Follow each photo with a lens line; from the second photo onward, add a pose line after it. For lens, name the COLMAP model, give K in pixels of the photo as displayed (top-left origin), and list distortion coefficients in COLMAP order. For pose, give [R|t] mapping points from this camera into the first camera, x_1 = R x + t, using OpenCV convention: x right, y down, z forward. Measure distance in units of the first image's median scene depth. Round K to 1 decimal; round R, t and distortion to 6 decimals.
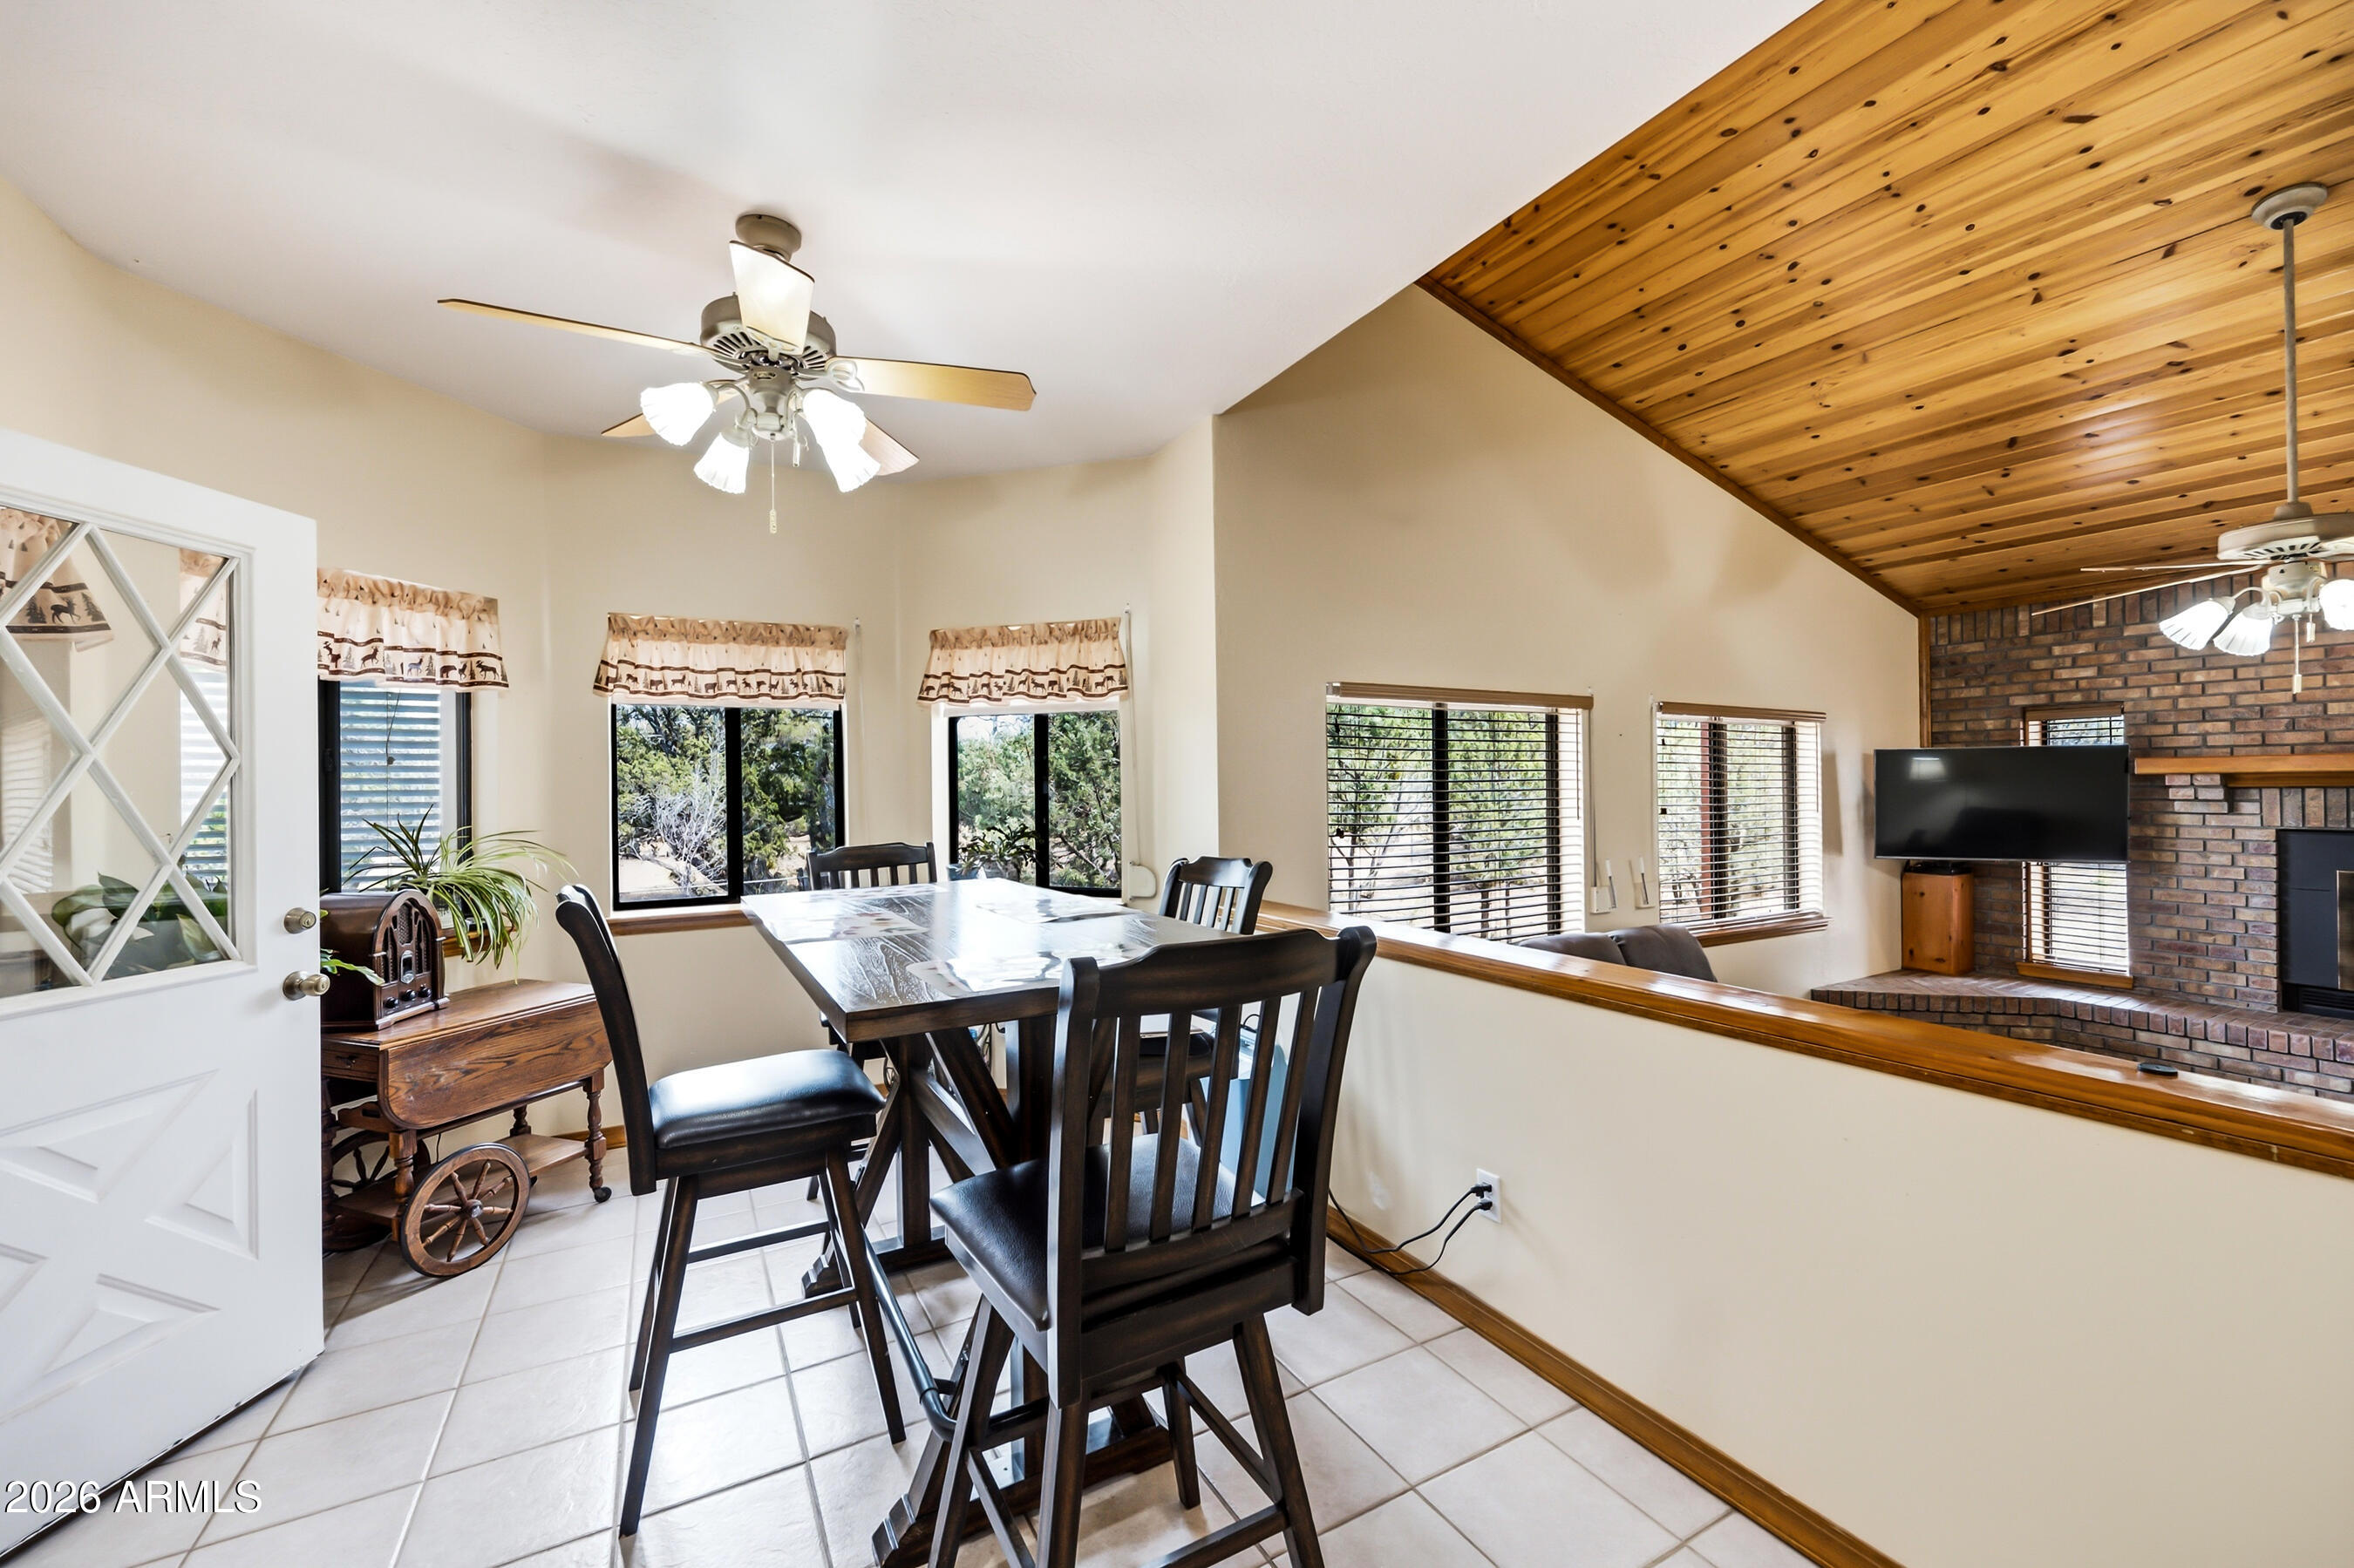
lens RADIAL K [[926.6, 0, 1218.3], [0, 926.6, 794.5], [0, 0, 1]] dist [-0.004390, 0.001512]
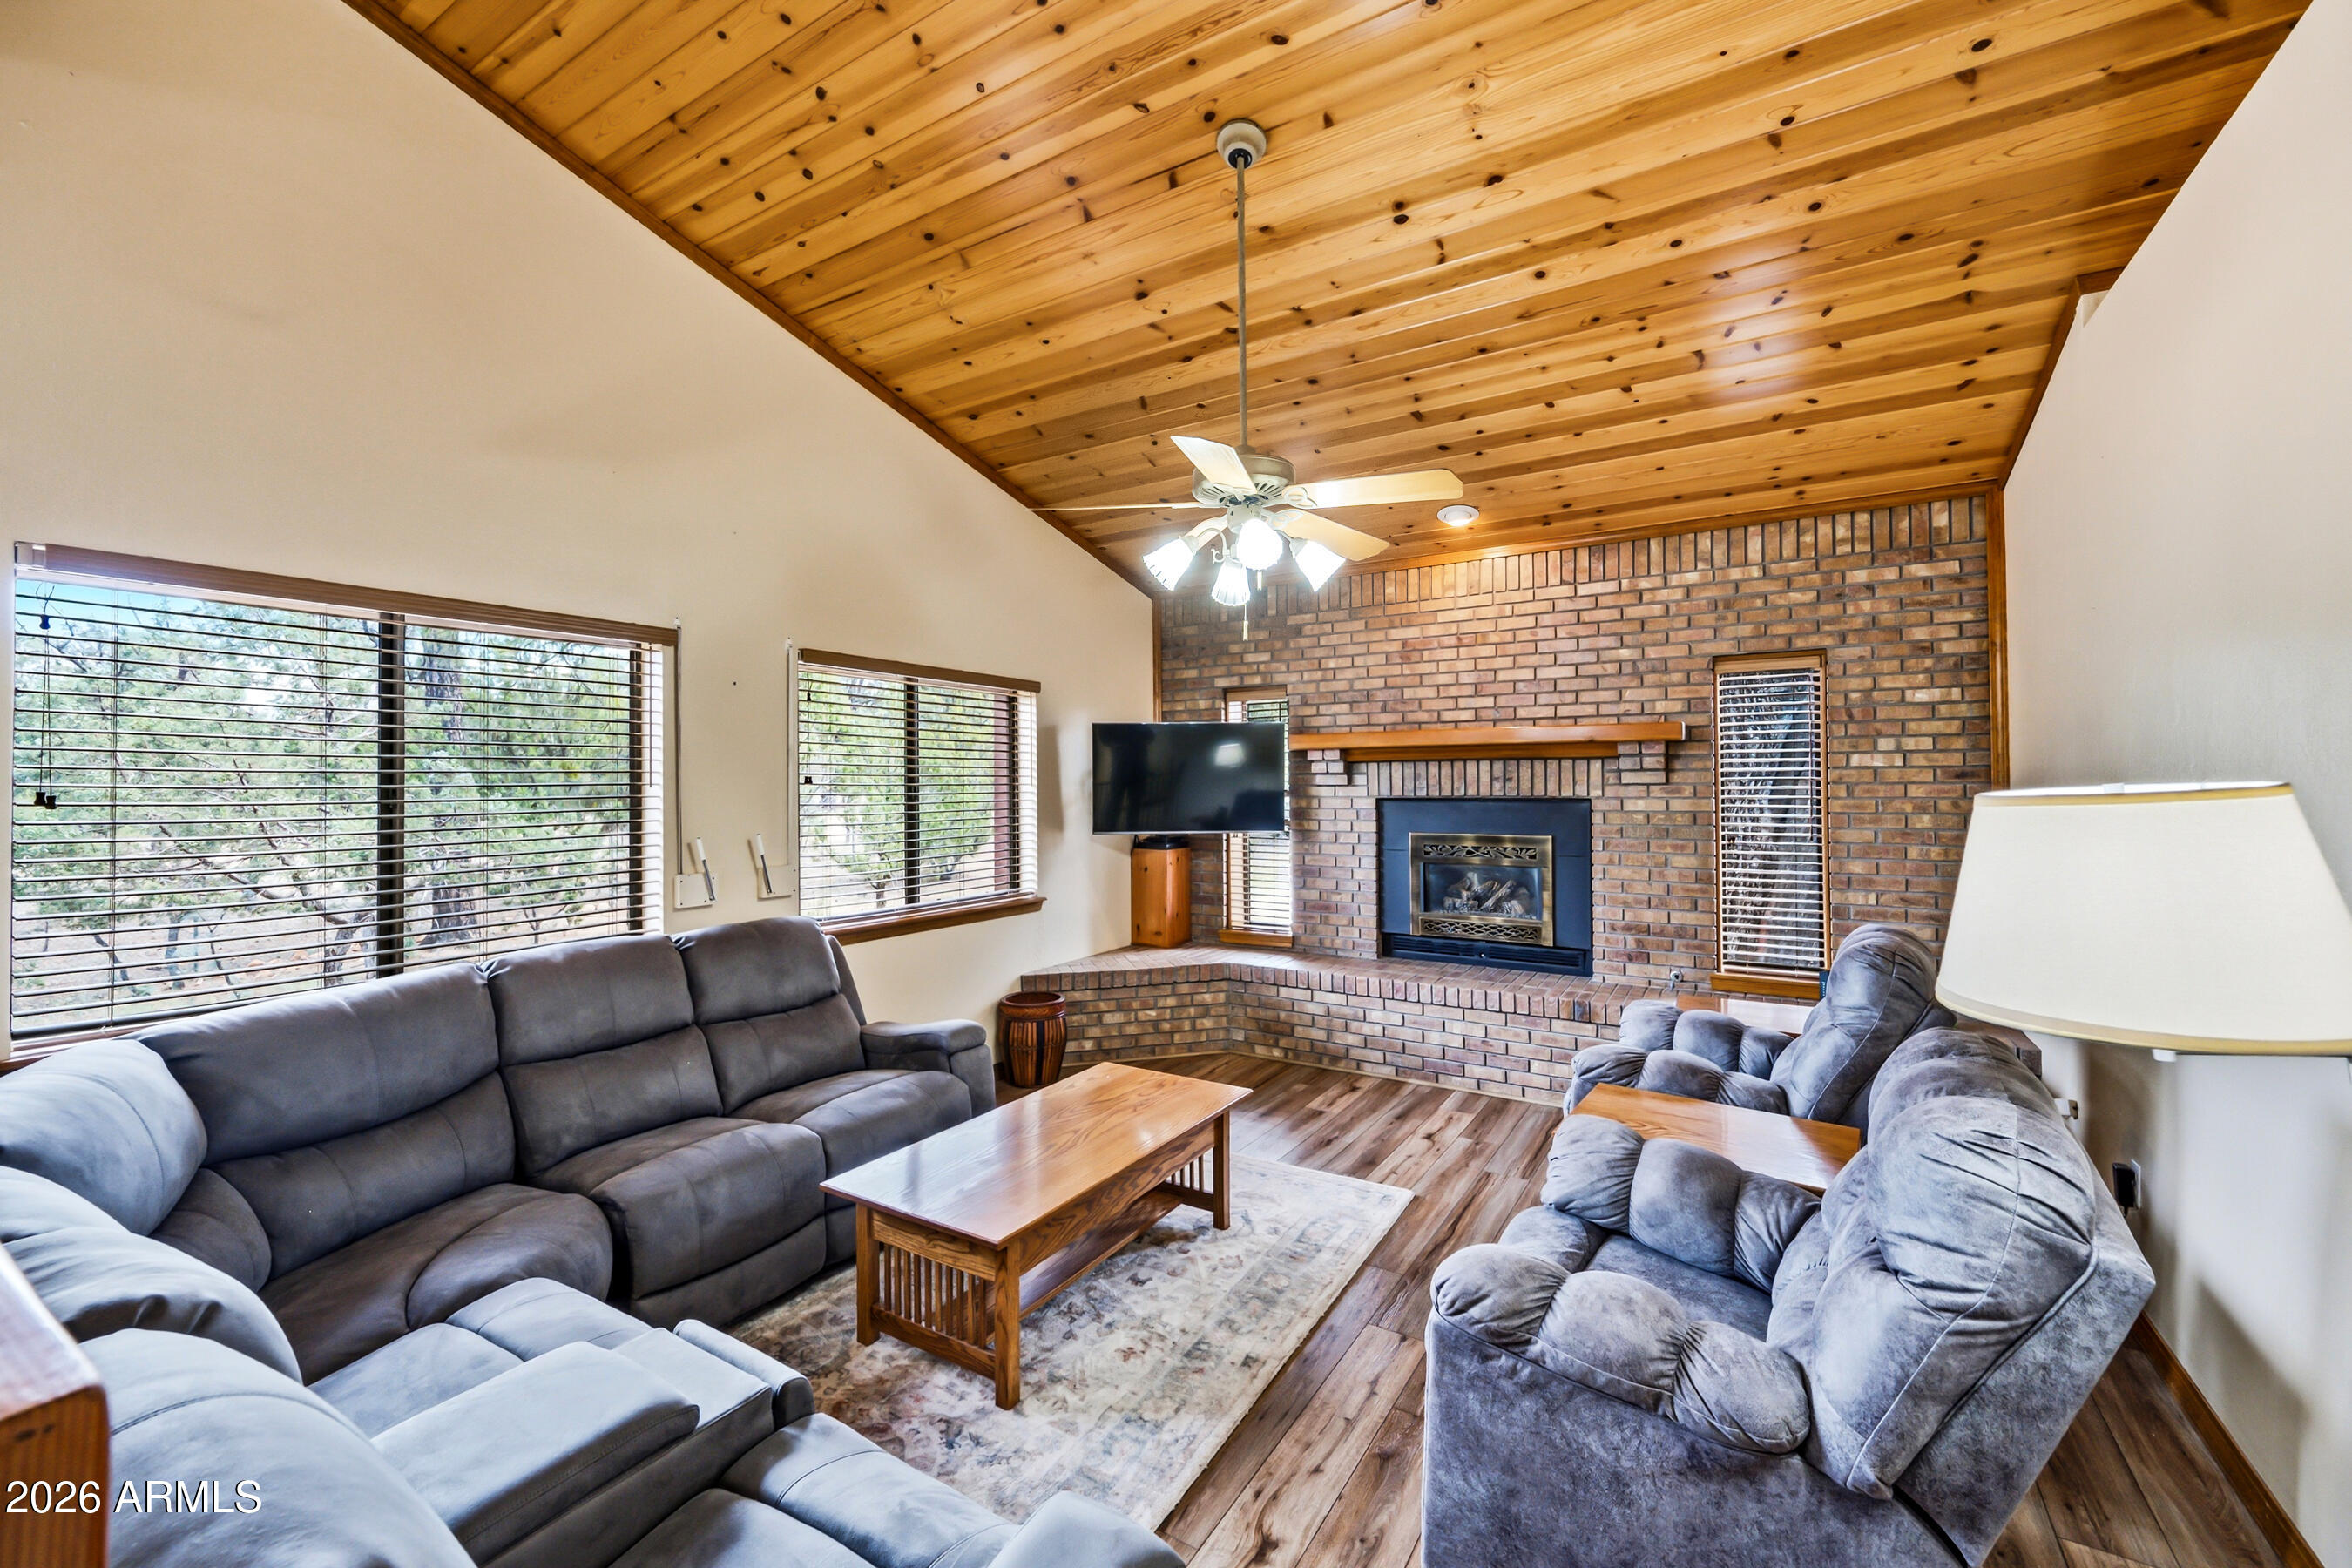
lens RADIAL K [[926.0, 0, 1196.4], [0, 926.0, 776.0], [0, 0, 1]] dist [-0.004390, 0.001512]
pose [[0.872848, 0.008736, 0.487914, 0.362595], [0.000902, 0.999809, -0.019515, 0.029783], [-0.487991, 0.017474, 0.872673, 0.099953]]
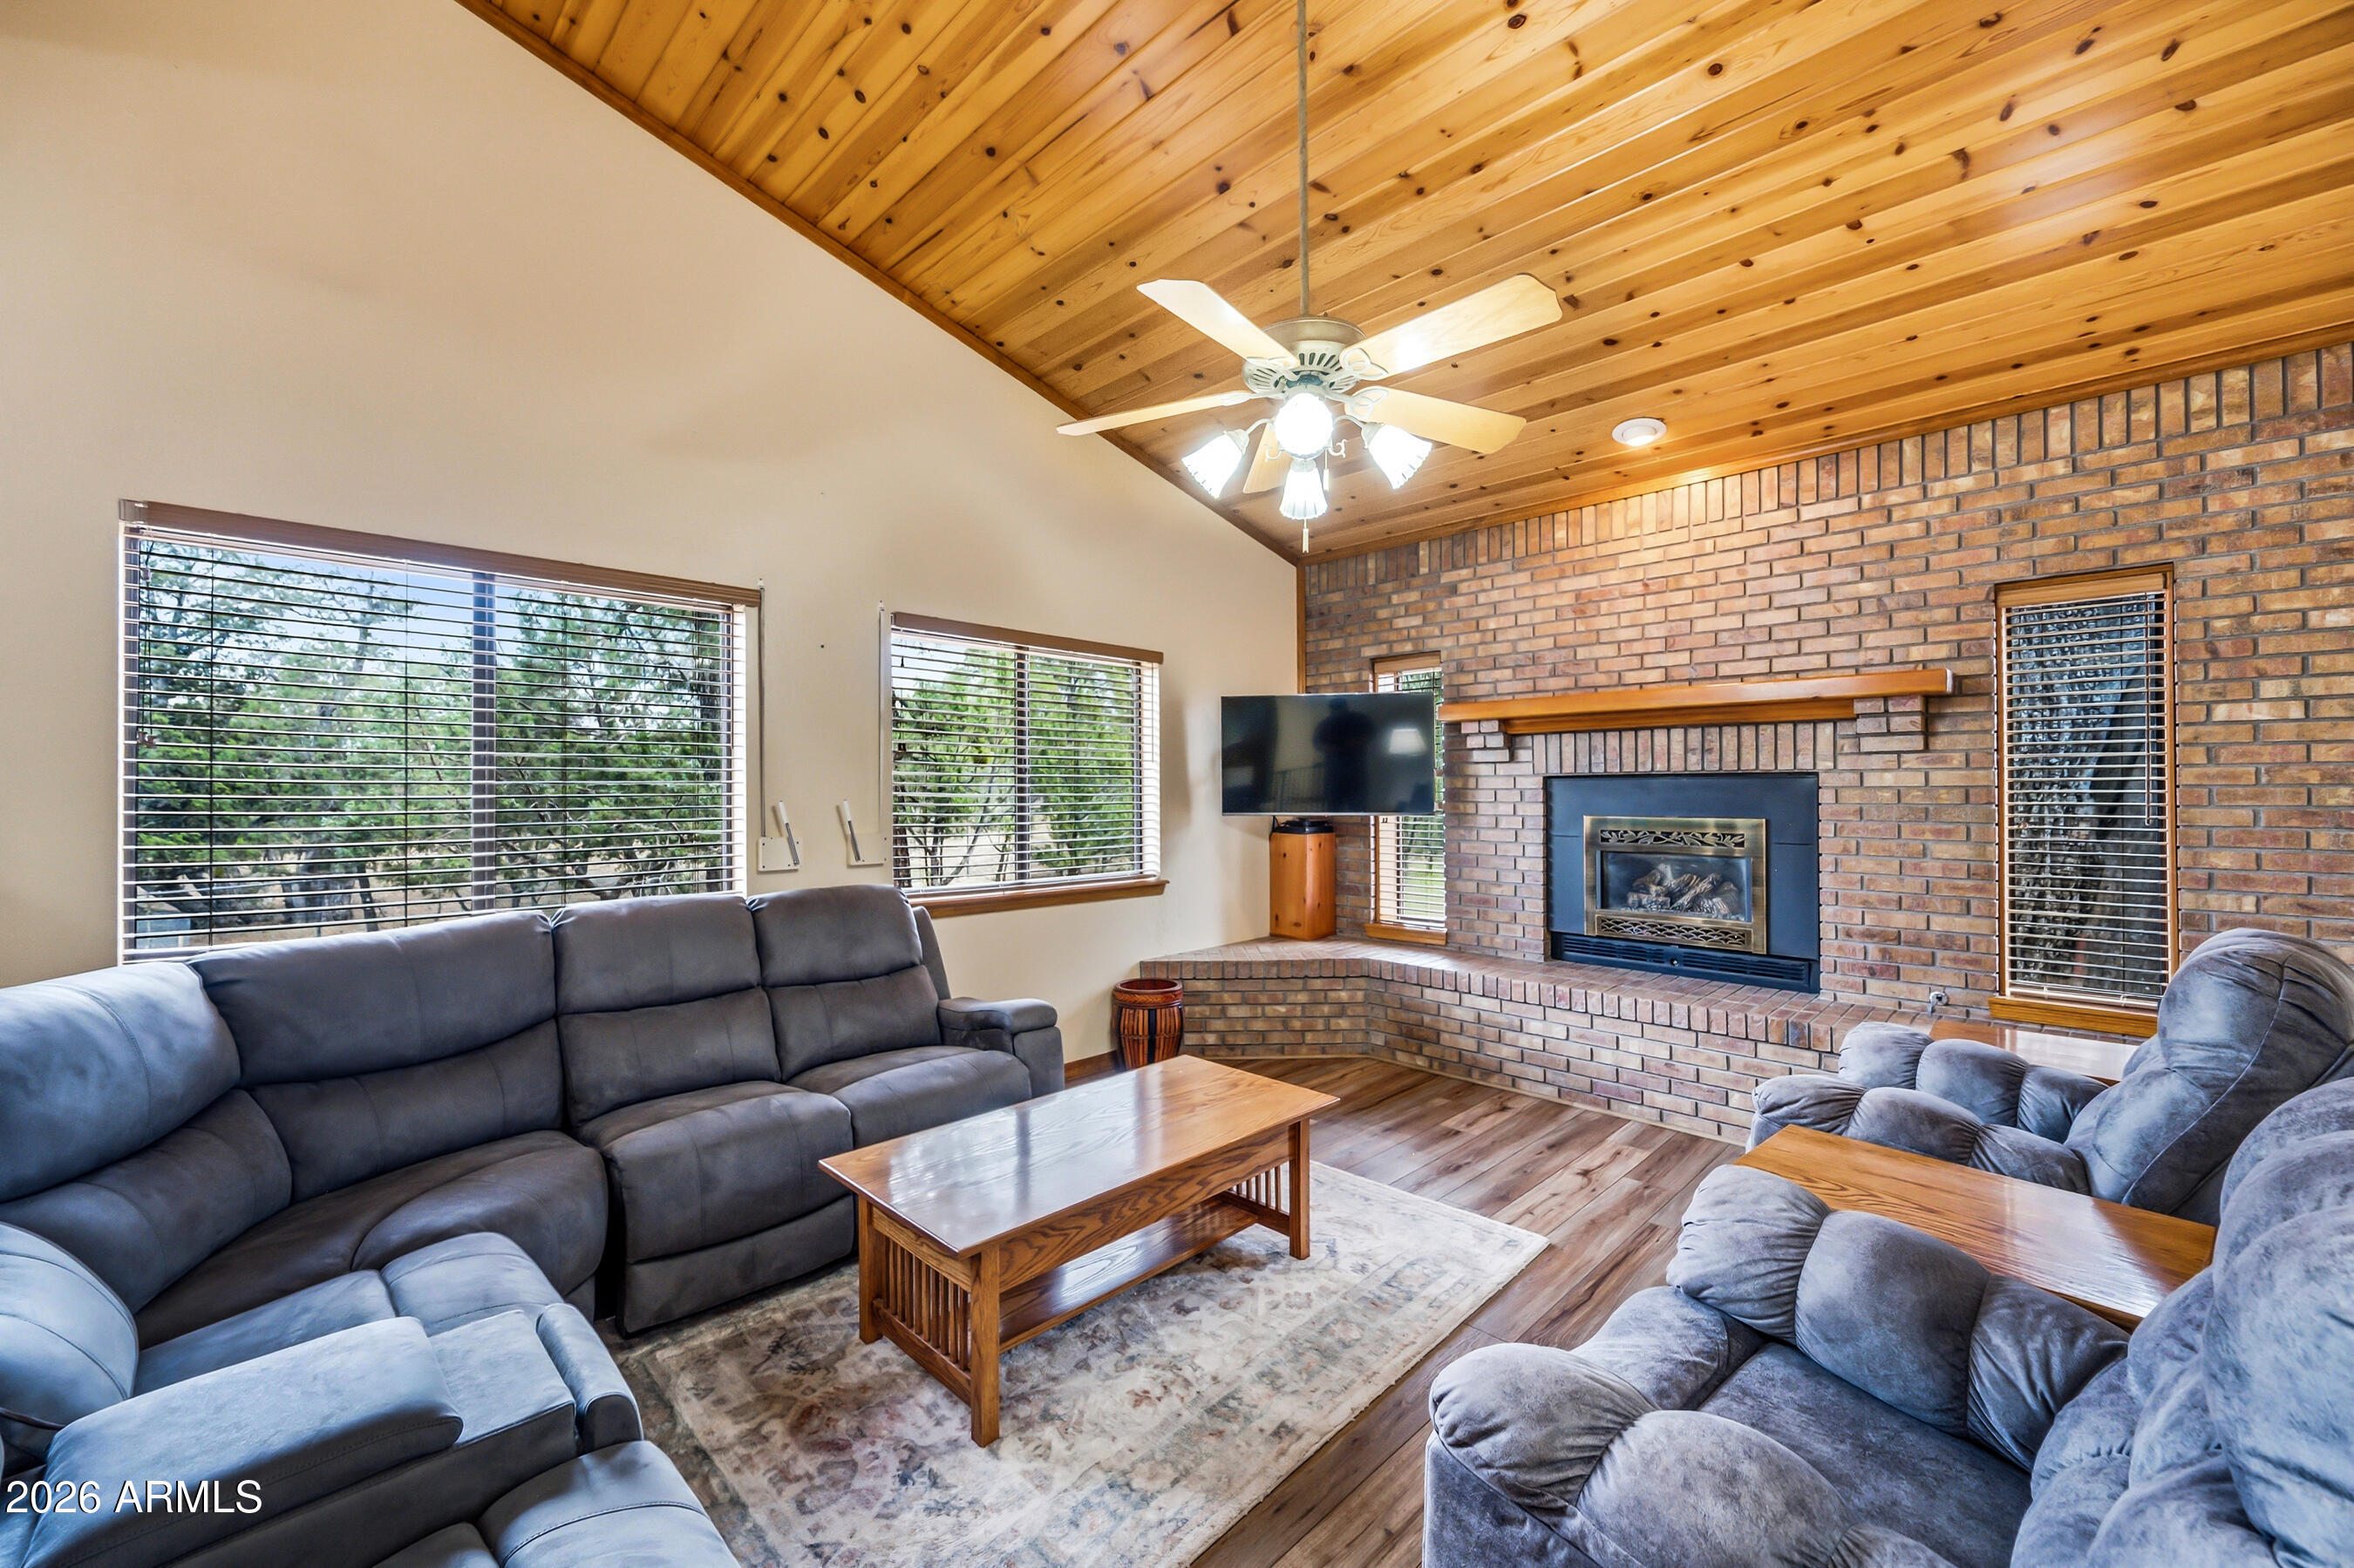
lens RADIAL K [[926.6, 0, 1181.5], [0, 926.6, 783.1], [0, 0, 1]] dist [-0.004390, 0.001512]
pose [[0.961362, 0.006977, 0.275200, 0.462516], [-0.003322, 0.999900, -0.013746, 0.055367], [-0.275268, 0.012301, 0.961289, 0.141851]]
